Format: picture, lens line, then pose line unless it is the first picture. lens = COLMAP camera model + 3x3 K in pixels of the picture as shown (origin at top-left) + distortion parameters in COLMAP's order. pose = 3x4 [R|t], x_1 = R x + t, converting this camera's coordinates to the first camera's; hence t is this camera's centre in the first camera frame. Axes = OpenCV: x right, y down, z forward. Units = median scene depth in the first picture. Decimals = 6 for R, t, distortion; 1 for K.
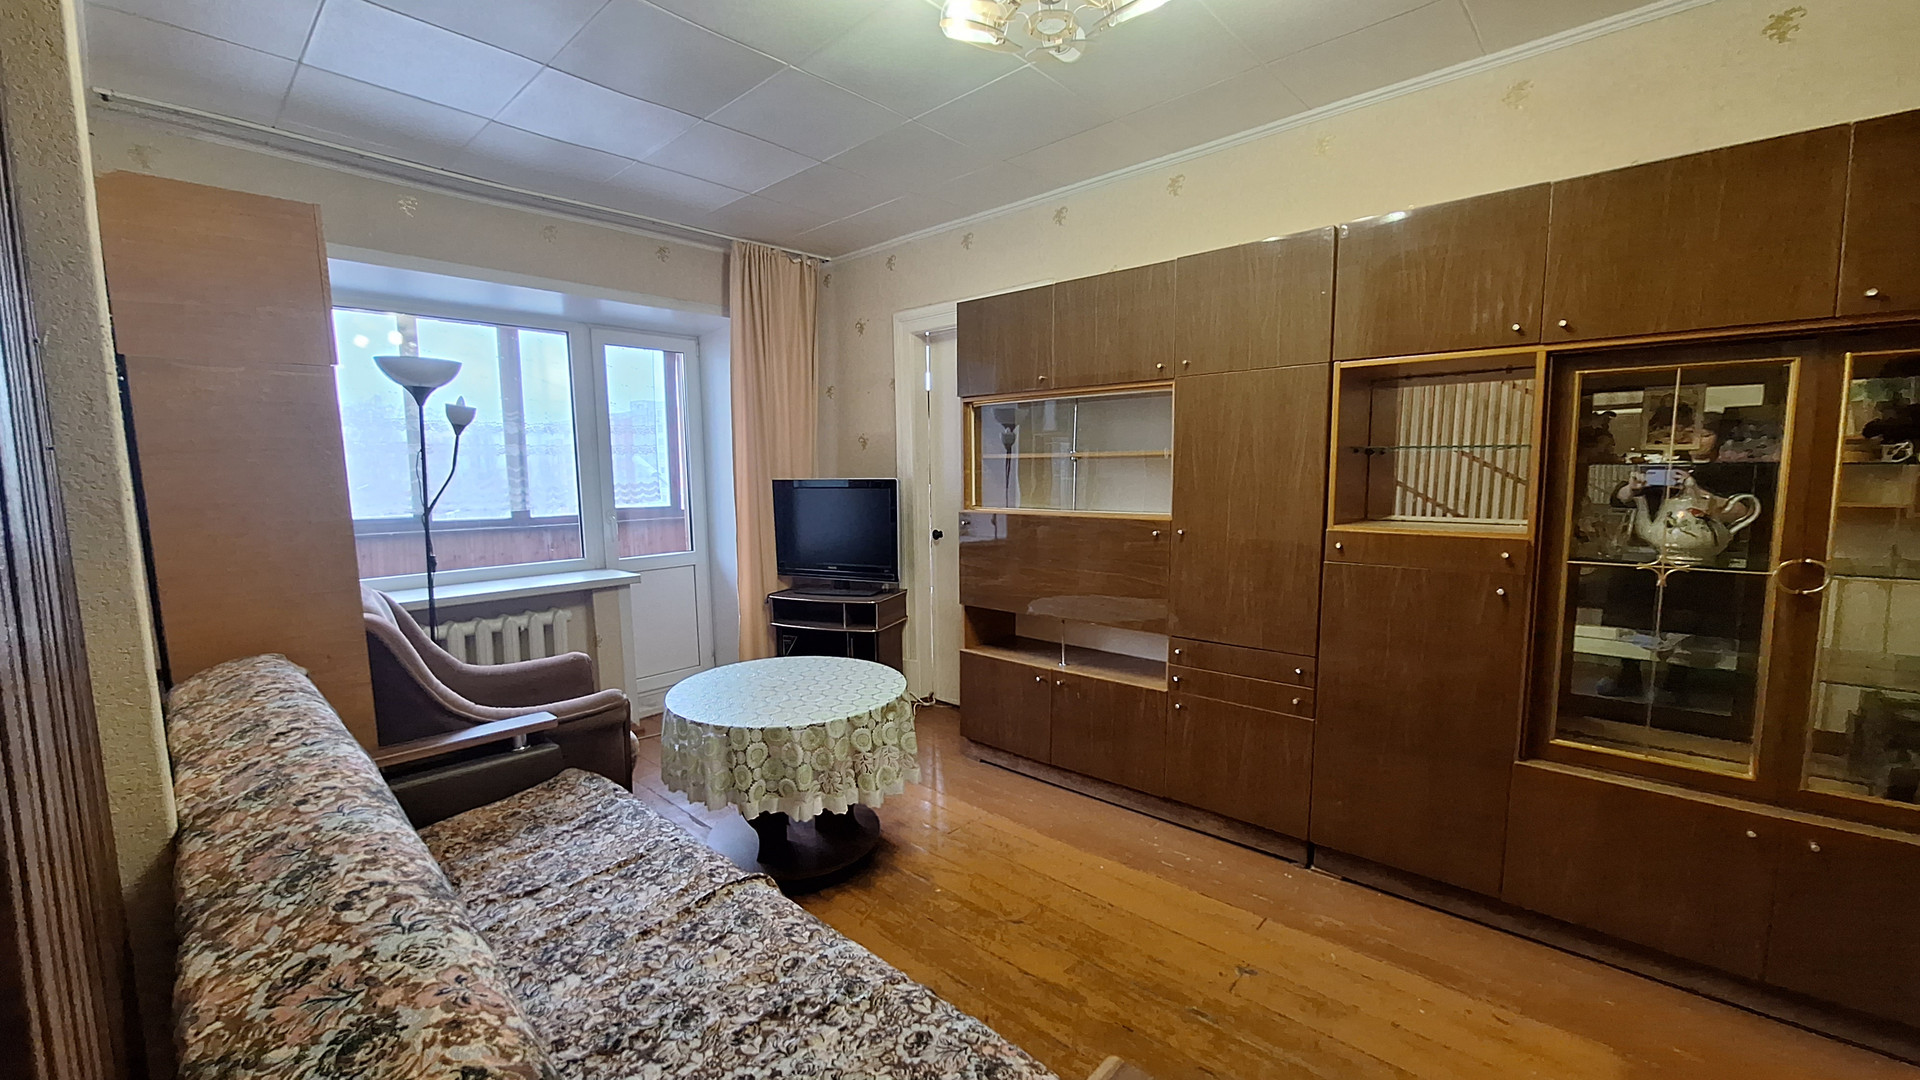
lens RADIAL K [[757.3, 0, 938.7], [0, 757.3, 540.3], [0, 0, 1]] dist [-0.019346, 0.004027]
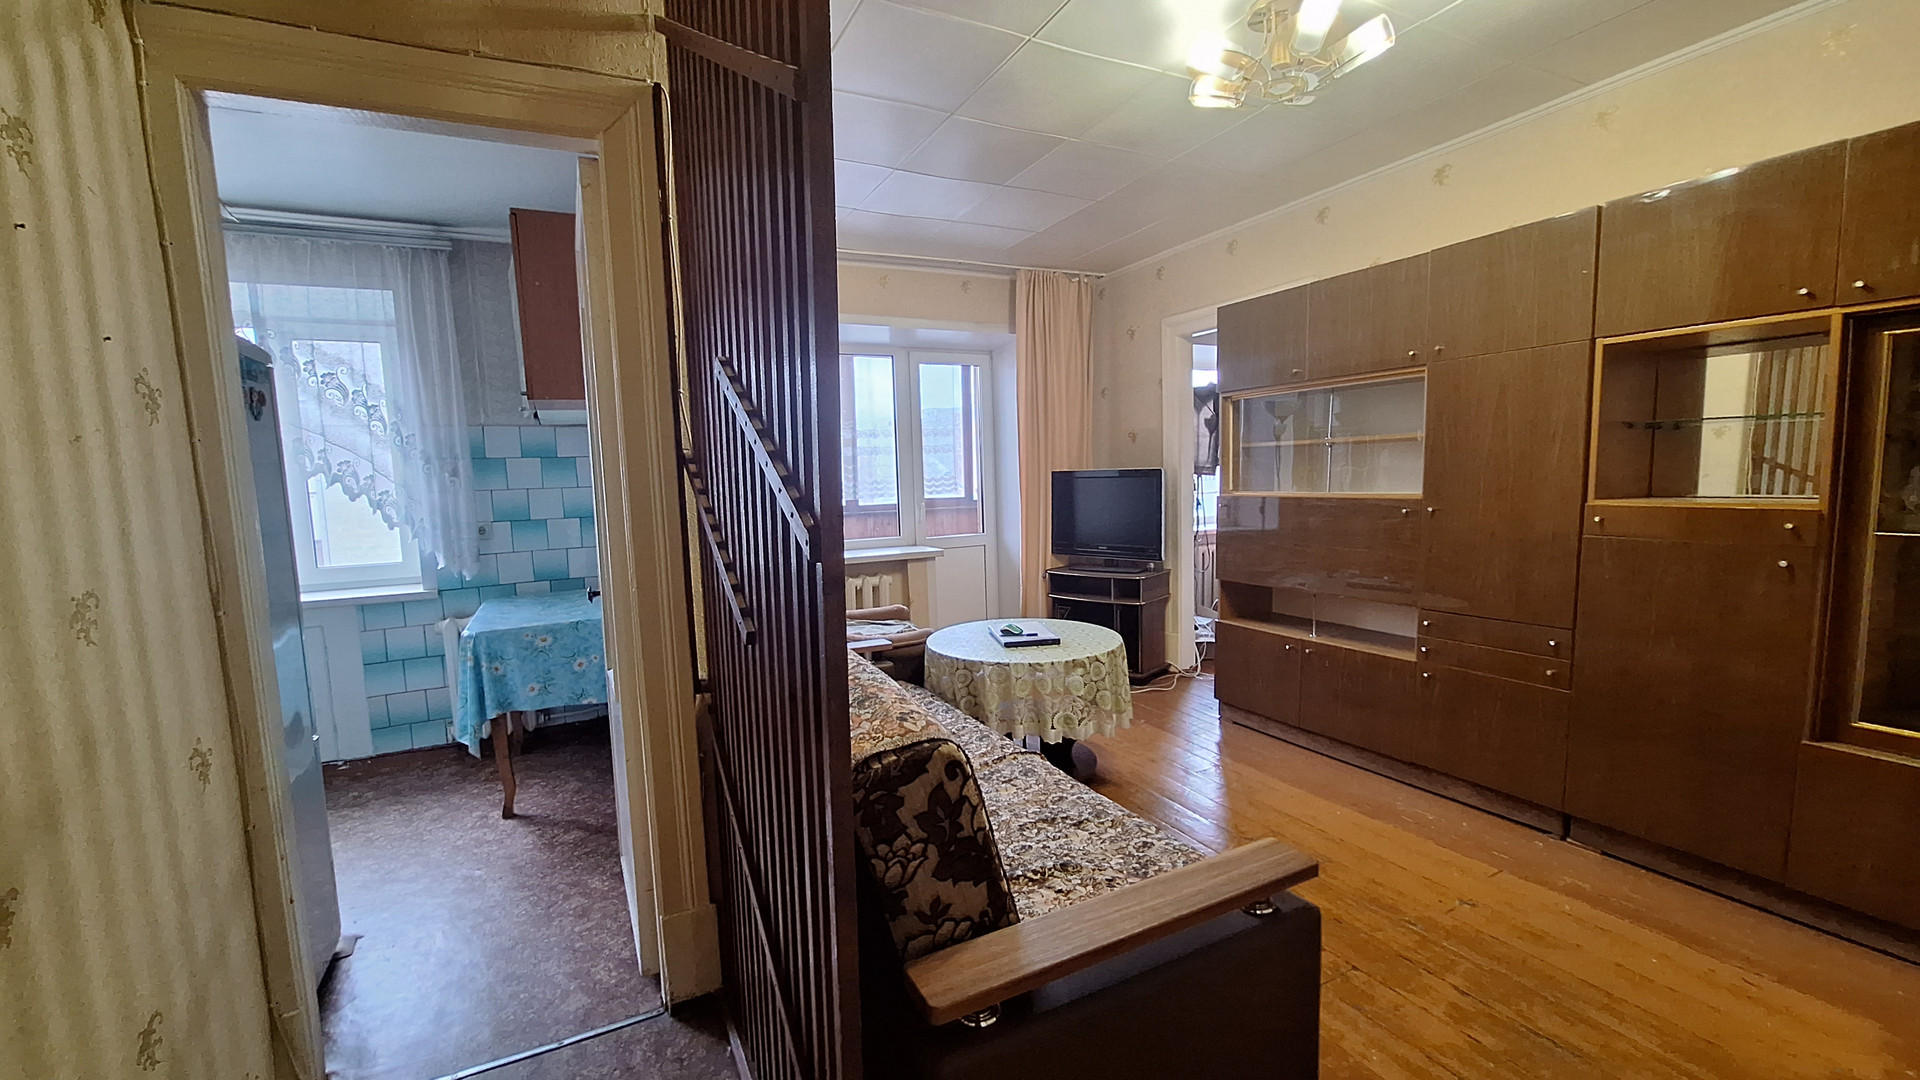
lens RADIAL K [[764.6, 0, 944.6], [0, 764.6, 551.5], [0, 0, 1]] dist [-0.003276, 0.001440]
pose [[0.938205, 0.020530, -0.345471, 0.046721], [-0.016502, 0.999757, 0.014597, 0.038790], [0.345687, -0.007994, 0.938316, -0.214496]]
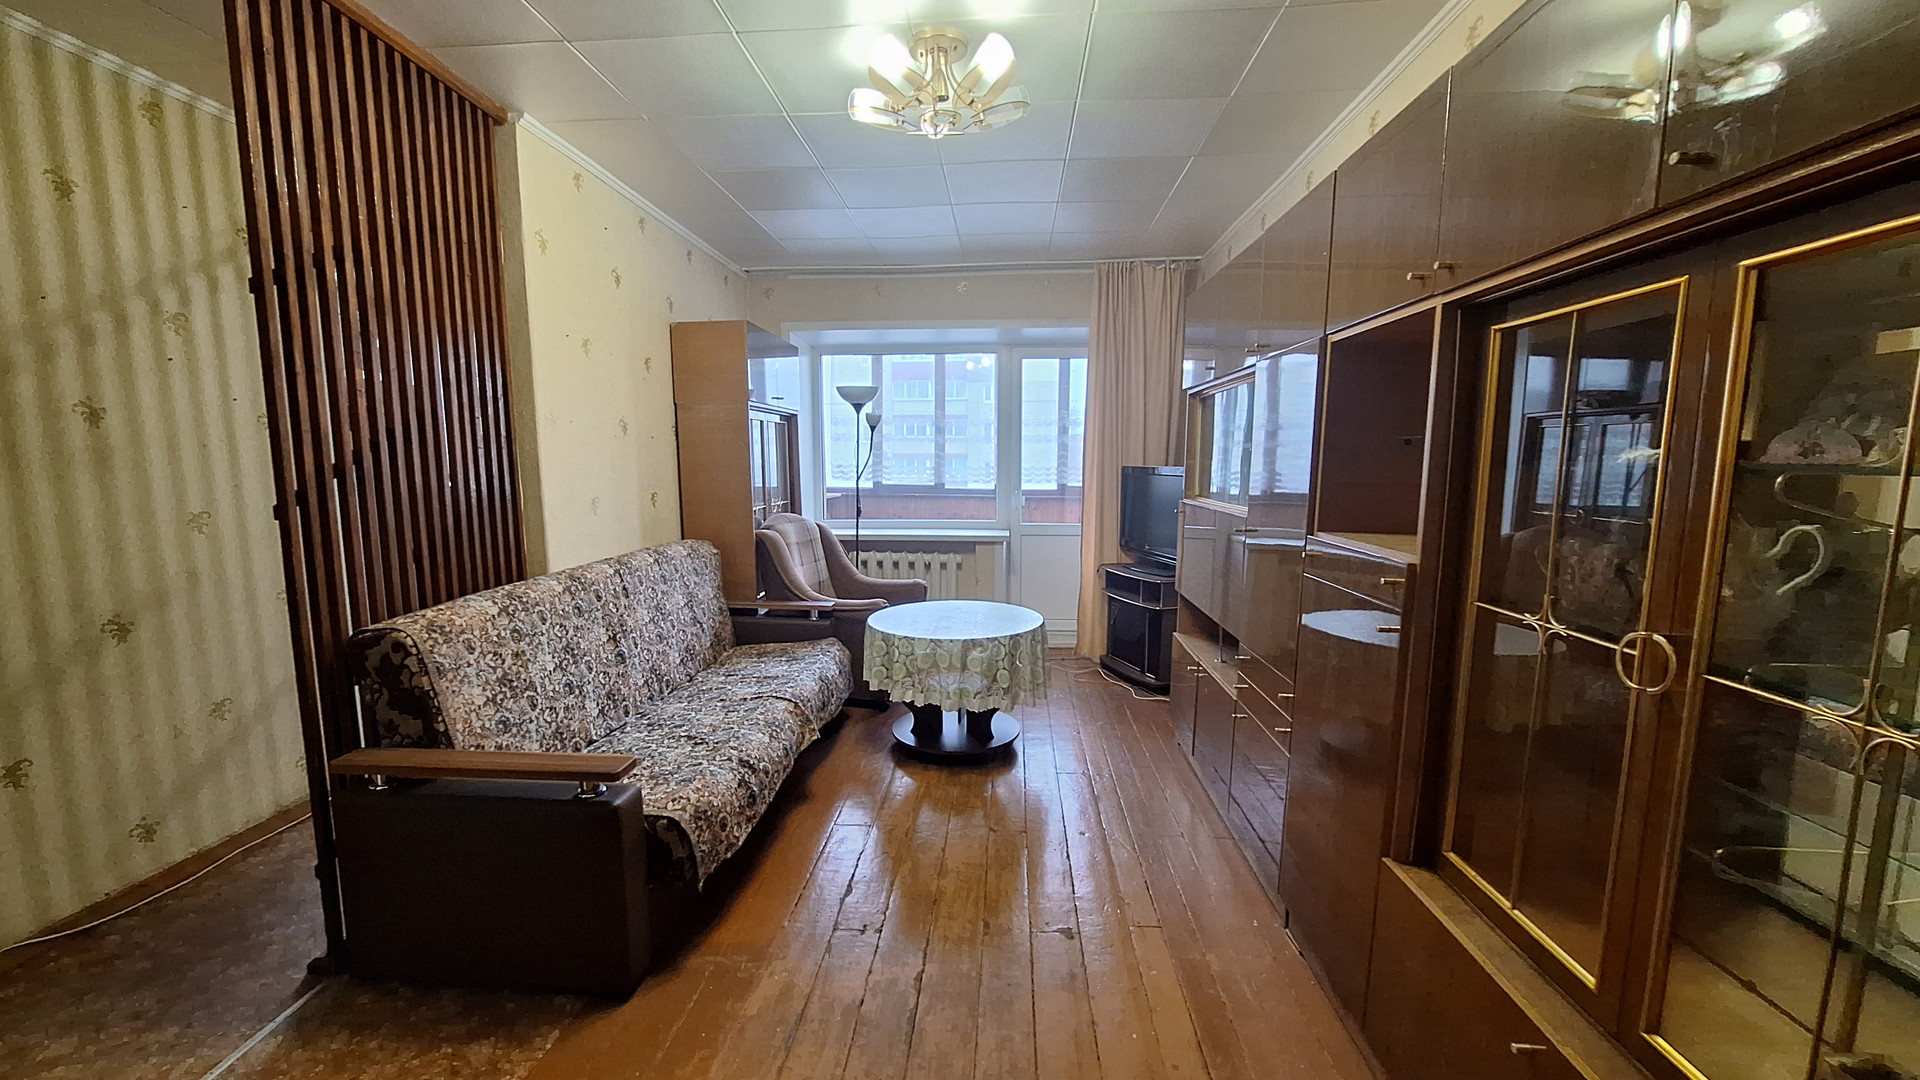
lens RADIAL K [[764.6, 0, 944.6], [0, 764.6, 551.5], [0, 0, 1]] dist [-0.003276, 0.001440]
pose [[0.619799, 0.108146, -0.777273, 0.757734], [-0.084719, 0.993891, 0.070729, -0.018513], [0.780174, 0.022012, 0.625175, 0.119737]]
